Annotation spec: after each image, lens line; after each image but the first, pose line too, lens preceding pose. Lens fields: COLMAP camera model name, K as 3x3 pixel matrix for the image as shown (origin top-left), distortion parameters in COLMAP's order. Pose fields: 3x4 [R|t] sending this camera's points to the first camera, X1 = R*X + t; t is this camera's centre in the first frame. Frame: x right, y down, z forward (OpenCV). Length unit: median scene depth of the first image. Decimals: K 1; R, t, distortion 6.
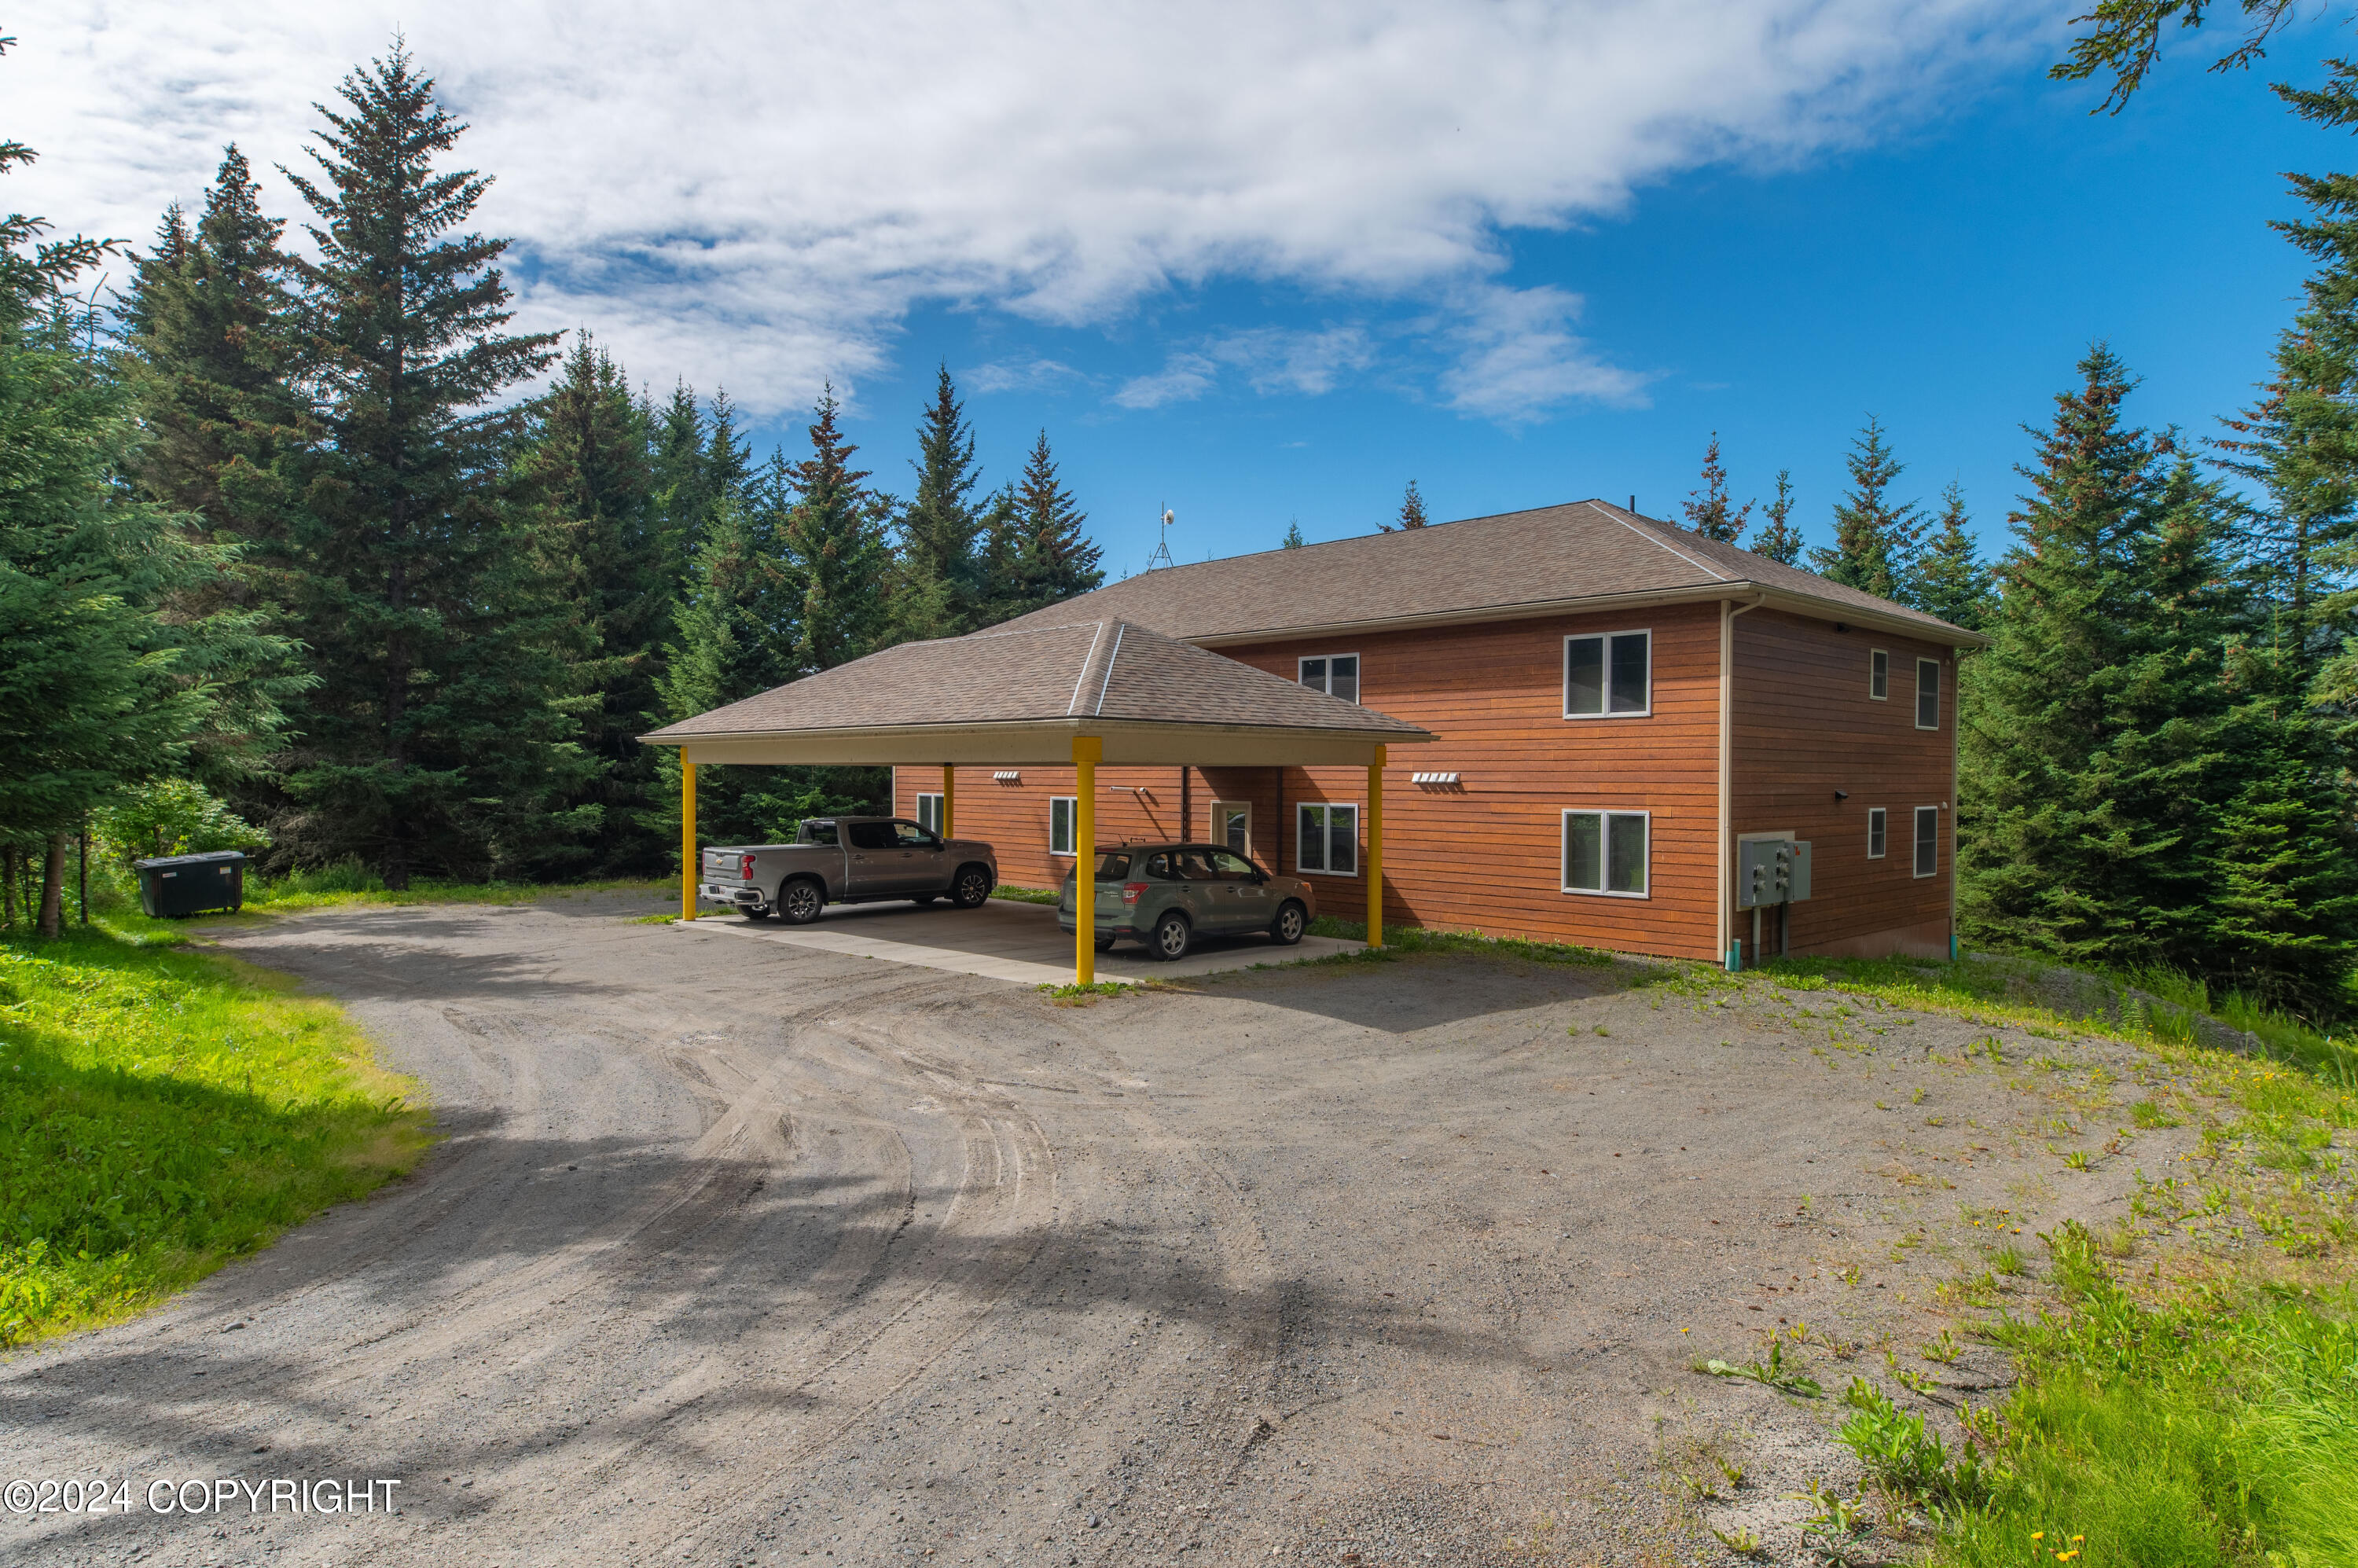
lens RADIAL K [[1378.6, 0, 1179.0], [0, 1378.6, 784.0], [0, 0, 1]] dist [0.004004, 0.000133]
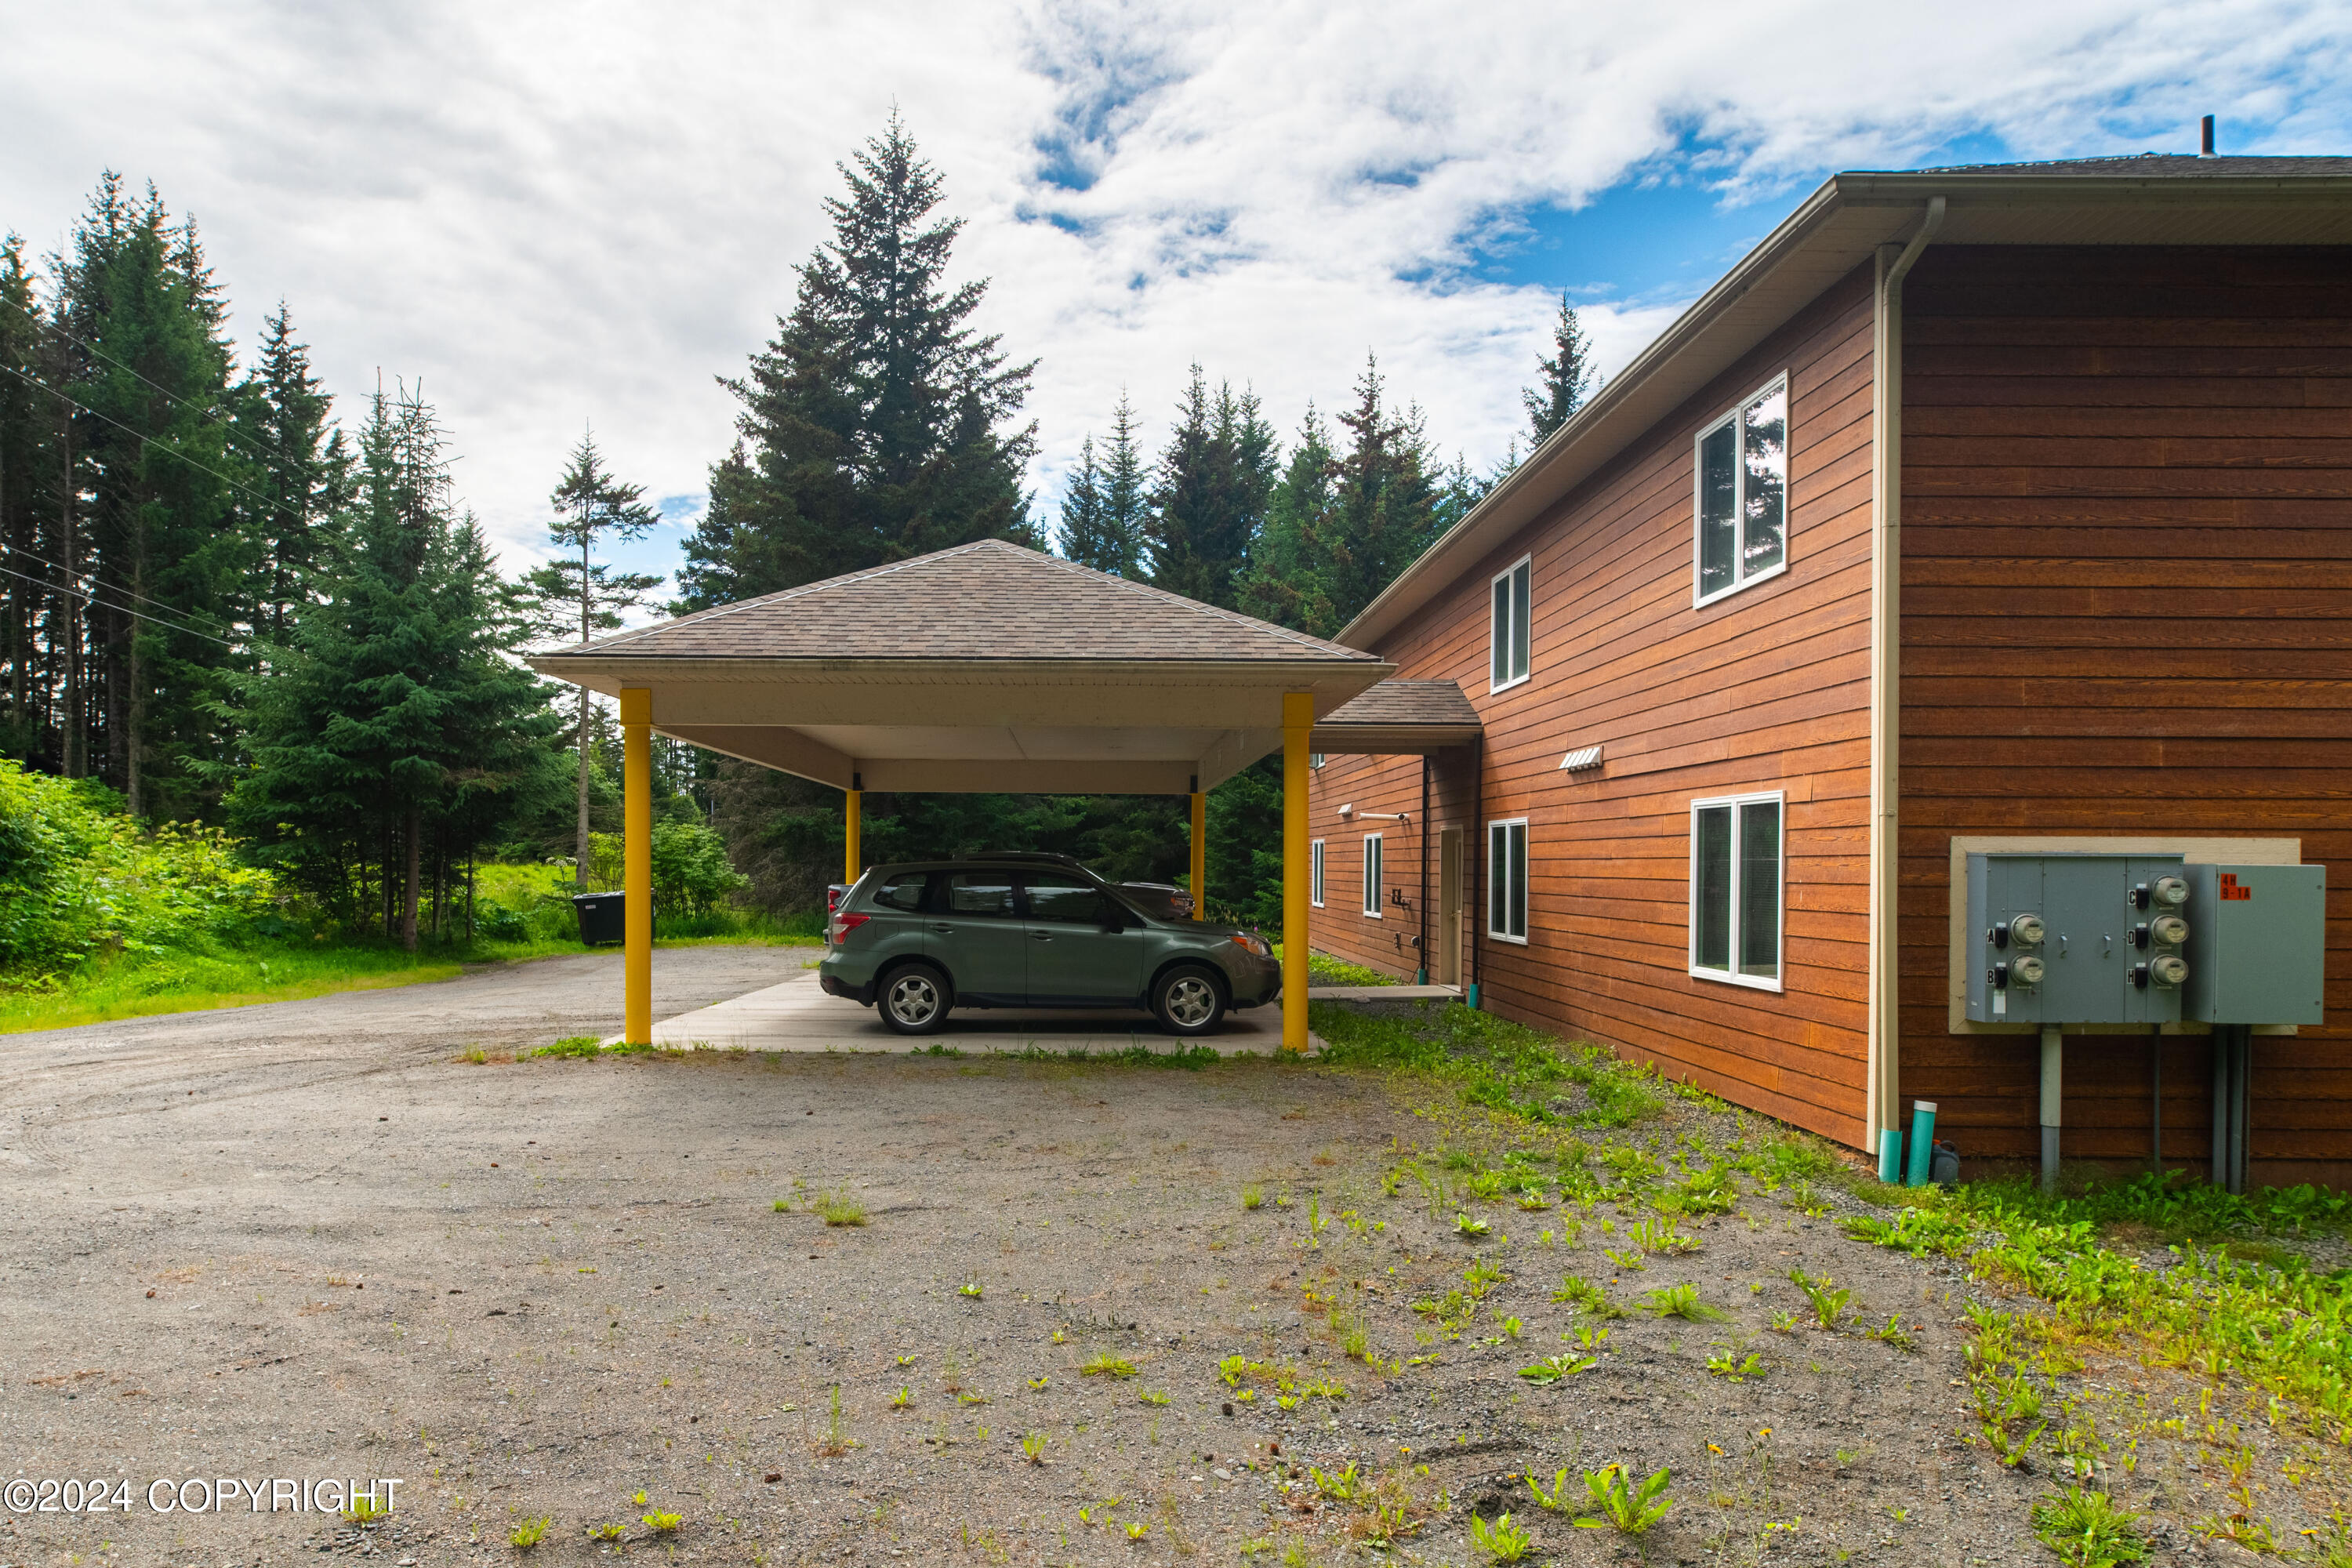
lens RADIAL K [[1484.5, 0, 1036.0], [0, 1484.5, 867.7], [0, 0, 1]] dist [0.005091, 0.000412]
pose [[0.708019, 0.001715, -0.706191, 0.491208], [-0.007345, 0.999961, -0.004935, 0.046772], [0.706155, 0.008681, 0.708004, 0.490861]]
